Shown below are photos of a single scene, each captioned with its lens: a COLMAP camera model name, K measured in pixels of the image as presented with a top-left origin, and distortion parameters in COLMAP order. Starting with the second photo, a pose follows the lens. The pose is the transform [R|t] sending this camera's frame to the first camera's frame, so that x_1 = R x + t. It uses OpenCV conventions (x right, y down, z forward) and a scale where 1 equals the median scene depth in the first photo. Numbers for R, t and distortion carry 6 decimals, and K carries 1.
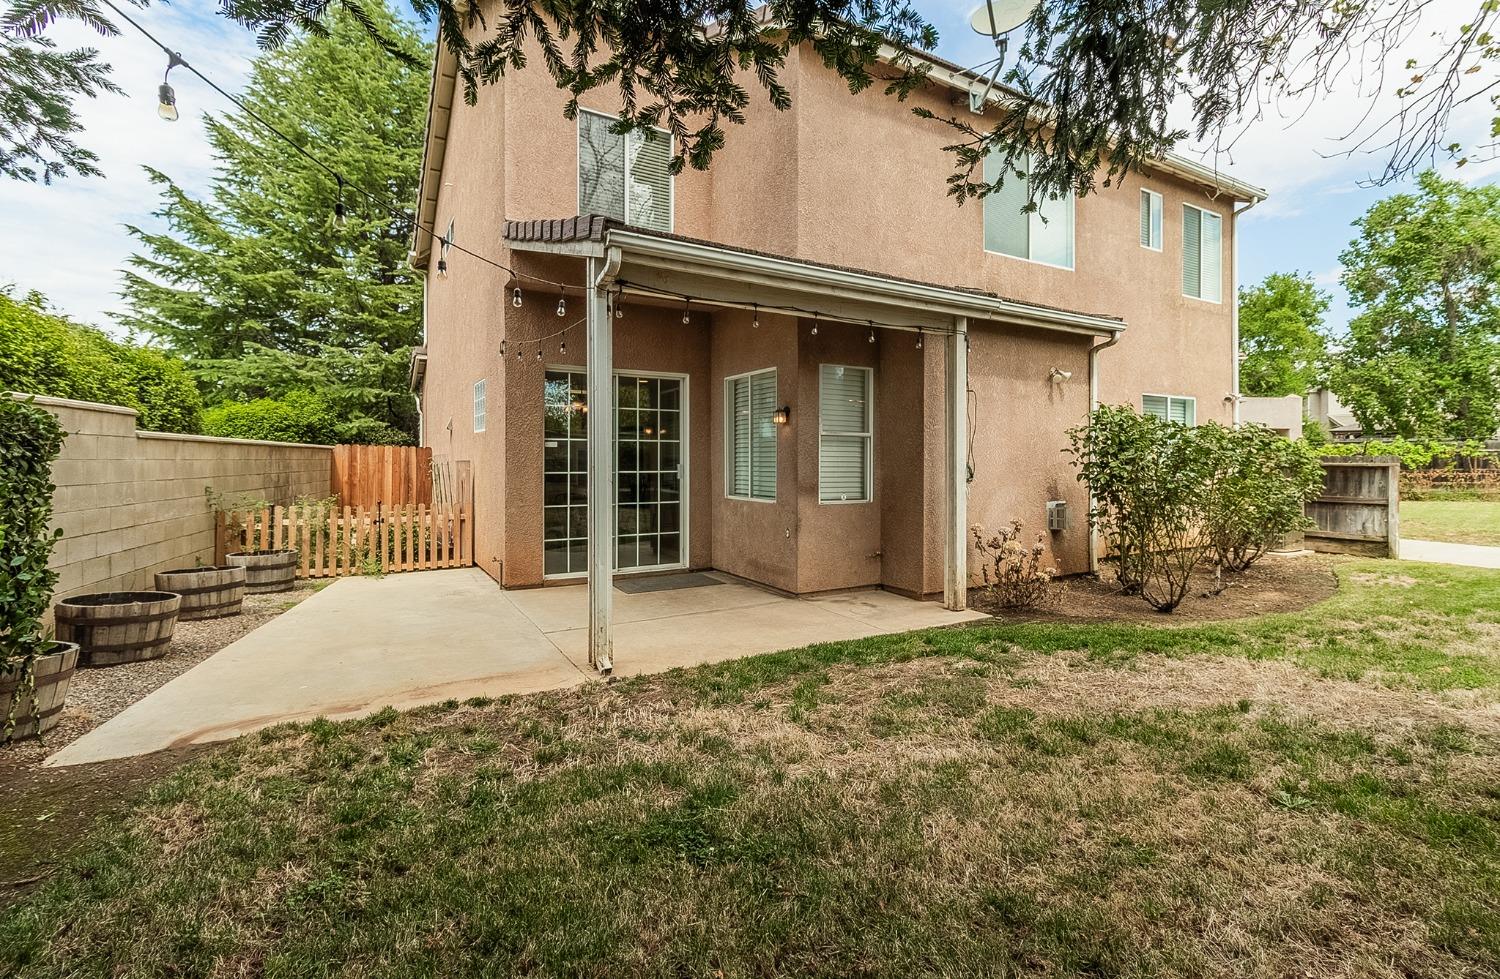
lens RADIAL K [[676.5, 0, 751.9], [0, 676.5, 464.3], [0, 0, 1]] dist [0.006354, -0.000444]
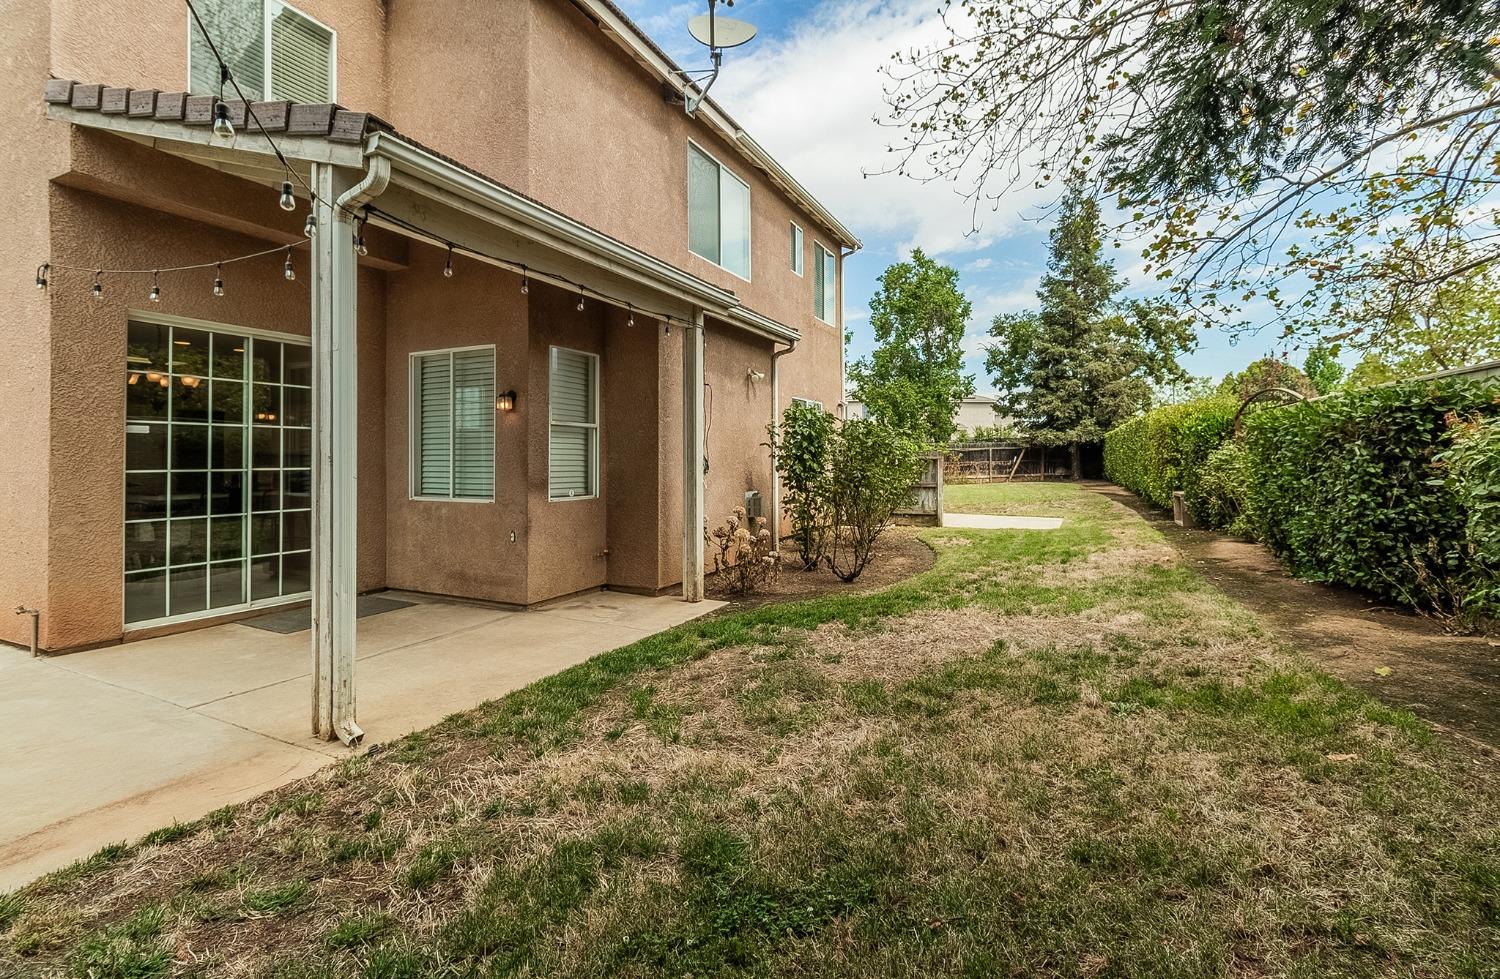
lens RADIAL K [[676.5, 0, 752.5], [0, 676.5, 454.0], [0, 0, 1]] dist [0.006354, -0.000444]
pose [[0.833374, 0.000390, 0.552709, -0.174806], [0.006966, 0.999913, -0.011209, 0.007993], [-0.552666, 0.013191, 0.833299, 0.106477]]
